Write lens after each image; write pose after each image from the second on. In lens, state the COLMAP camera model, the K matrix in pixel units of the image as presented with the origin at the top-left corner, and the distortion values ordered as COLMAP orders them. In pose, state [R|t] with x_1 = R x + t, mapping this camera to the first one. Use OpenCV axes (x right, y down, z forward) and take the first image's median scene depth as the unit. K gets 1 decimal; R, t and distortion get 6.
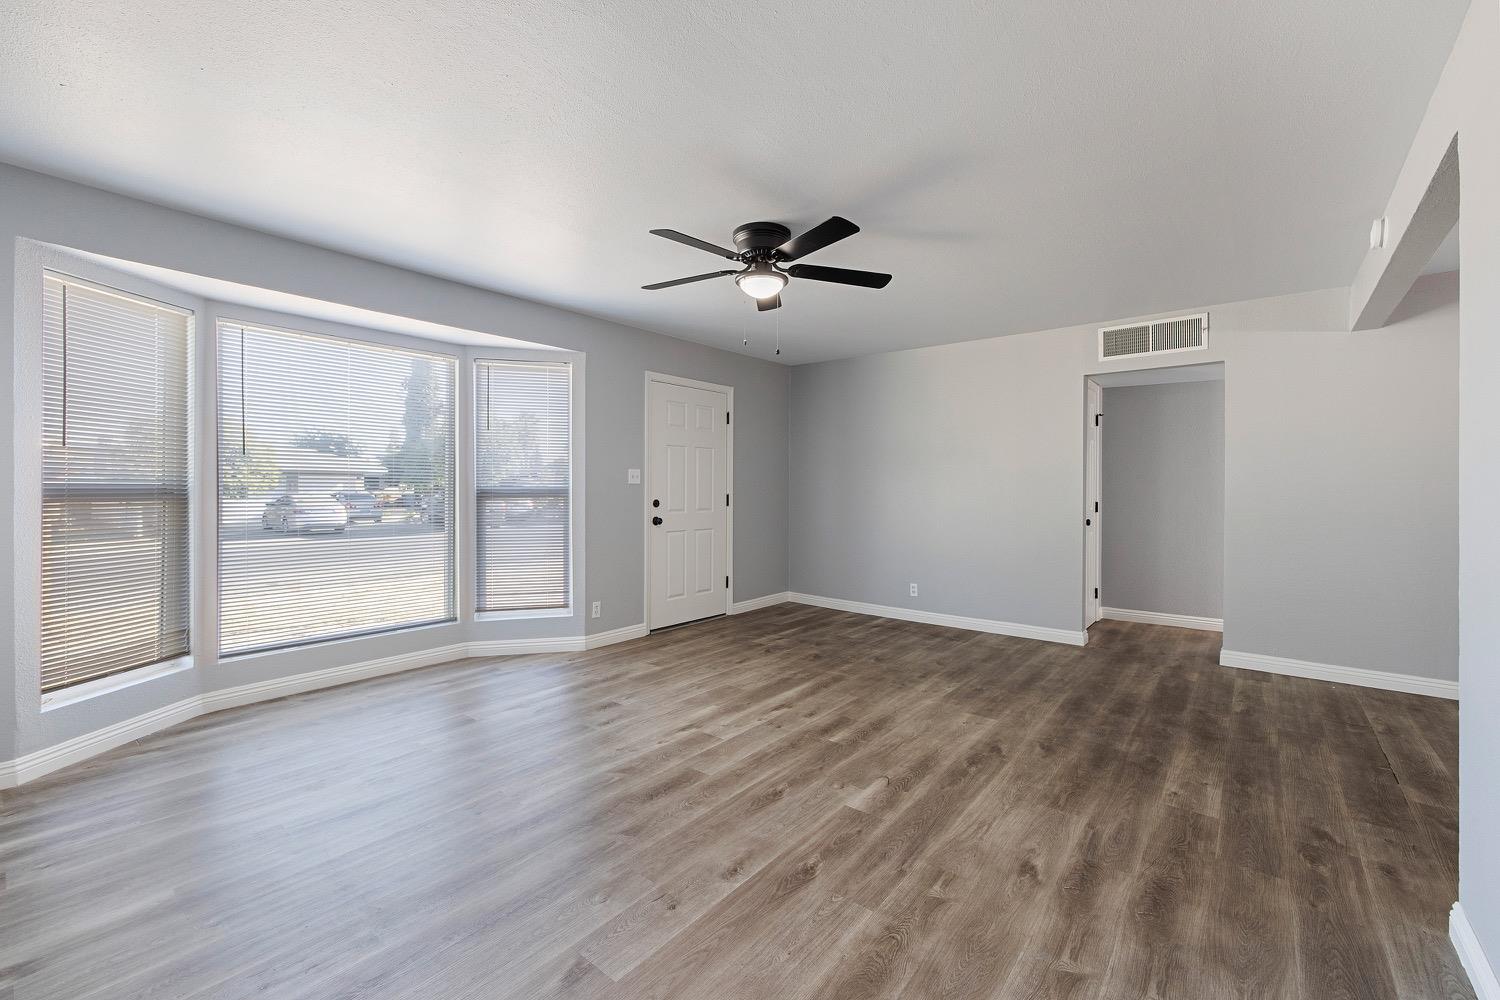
lens RADIAL K [[626.0, 0, 748.2], [0, 626.0, 487.0], [0, 0, 1]] dist [-0.000850, 0.000073]
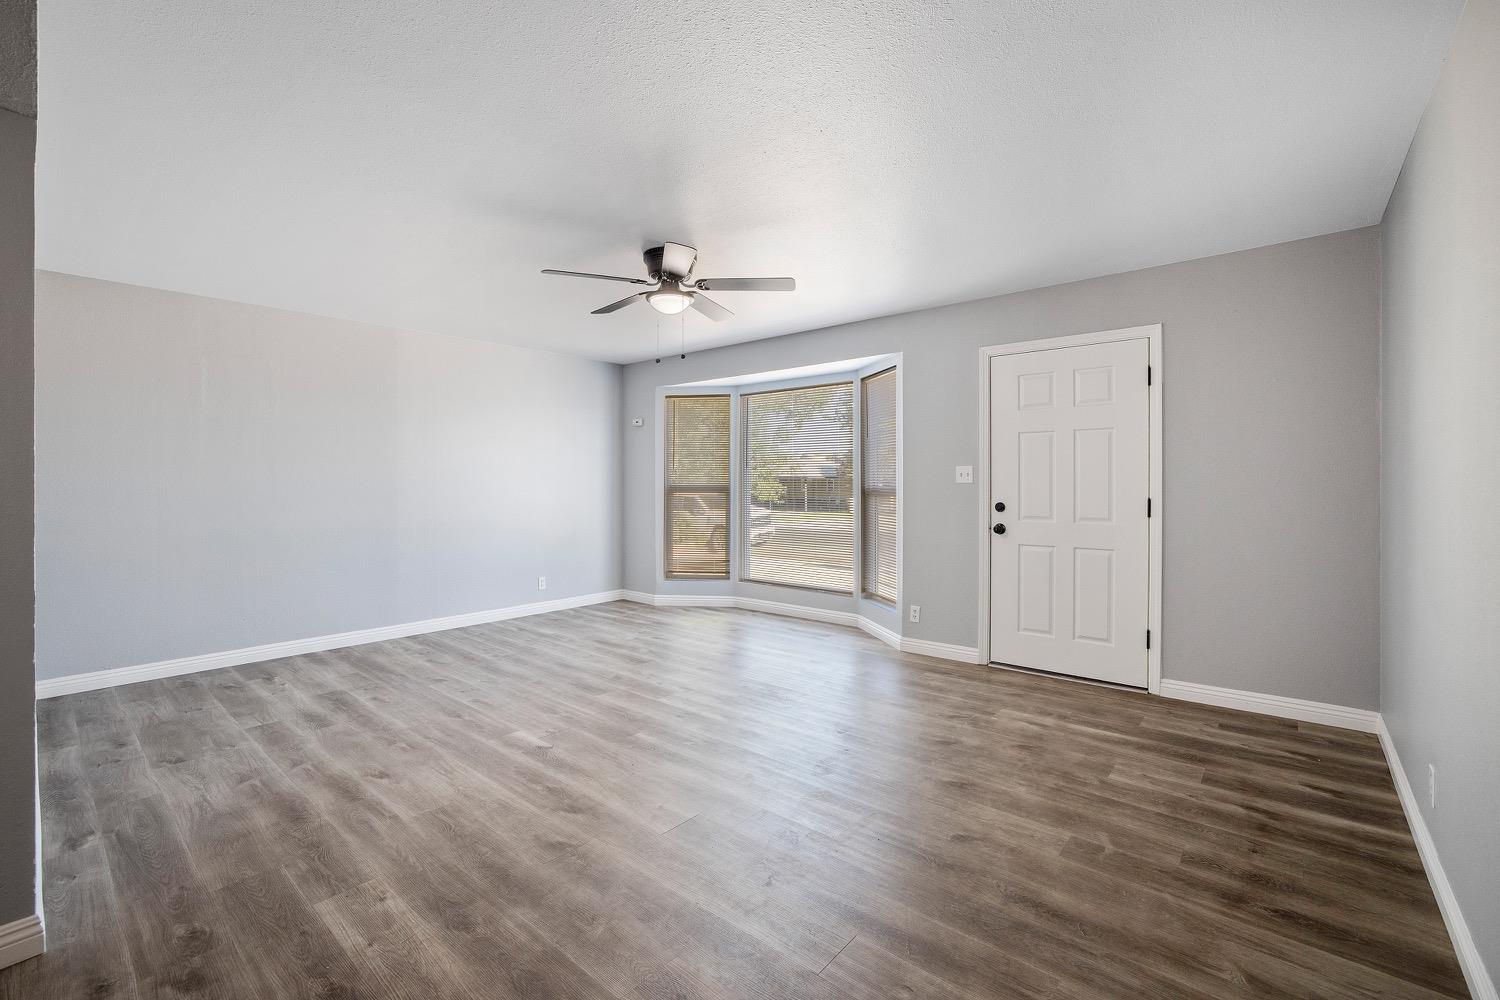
lens RADIAL K [[640.3, 0, 748.3], [0, 640.3, 485.6], [0, 0, 1]] dist [-0.049749, 0.016745]
pose [[-0.021801, -0.000721, -0.999762, 1.041100], [-0.000914, 0.999999, -0.000702, -0.000701], [0.999762, 0.000899, -0.021802, 1.070209]]
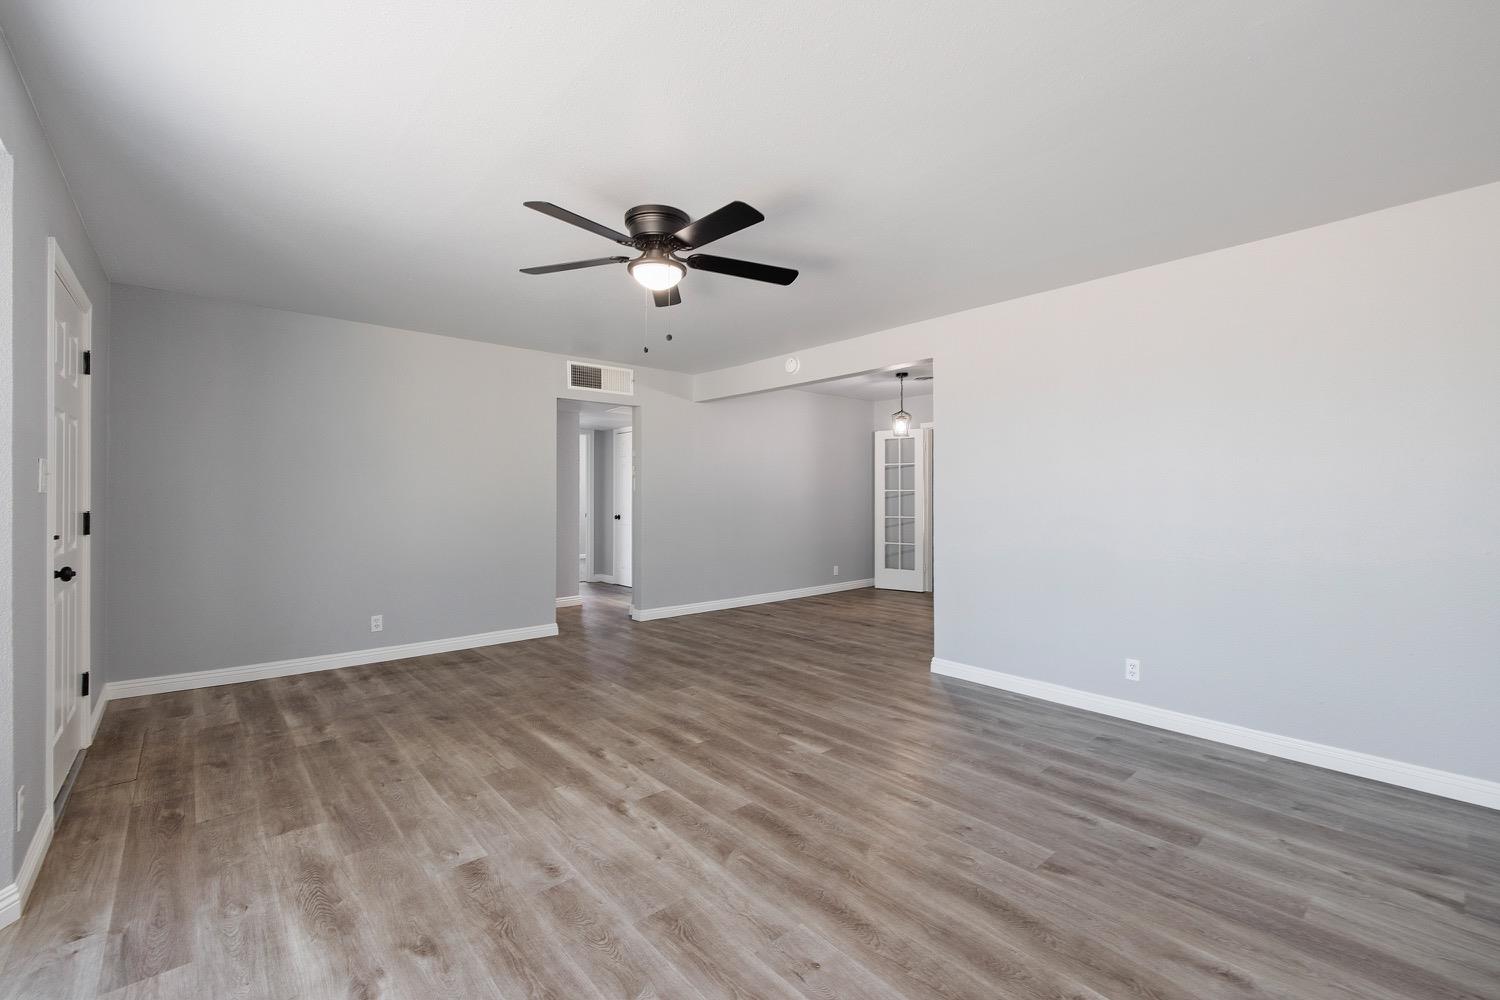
lens RADIAL K [[638.0, 0, 751.8], [0, 638.0, 492.2], [0, 0, 1]] dist [-0.000077, 0.000073]
pose [[0.161321, 0.001877, 0.986900, -0.796707], [0.000348, 0.999998, -0.001959, -0.005309], [-0.986902, 0.000660, 0.161320, 0.662526]]
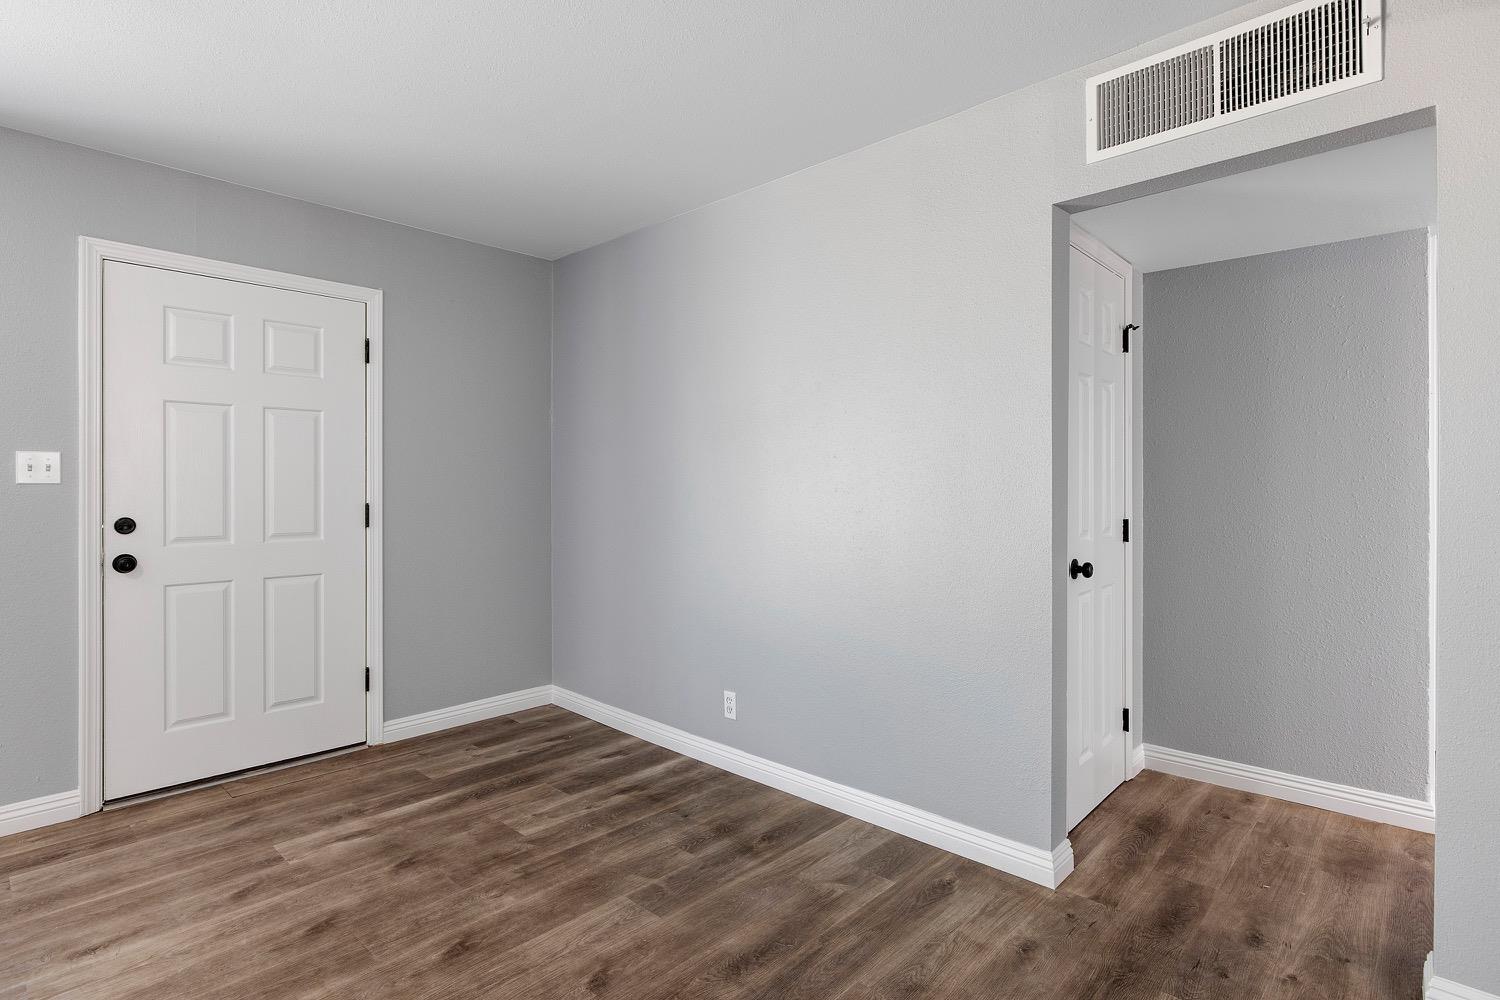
lens RADIAL K [[751.3, 0, 748.7], [0, 751.3, 488.0], [0, 0, 1]] dist [-0.000568, -0.000686]
pose [[0.997680, -0.003675, -0.067973, 0.540264], [0.003763, 0.999992, 0.001172, -0.000979], [0.067968, -0.001425, 0.997687, 0.736176]]
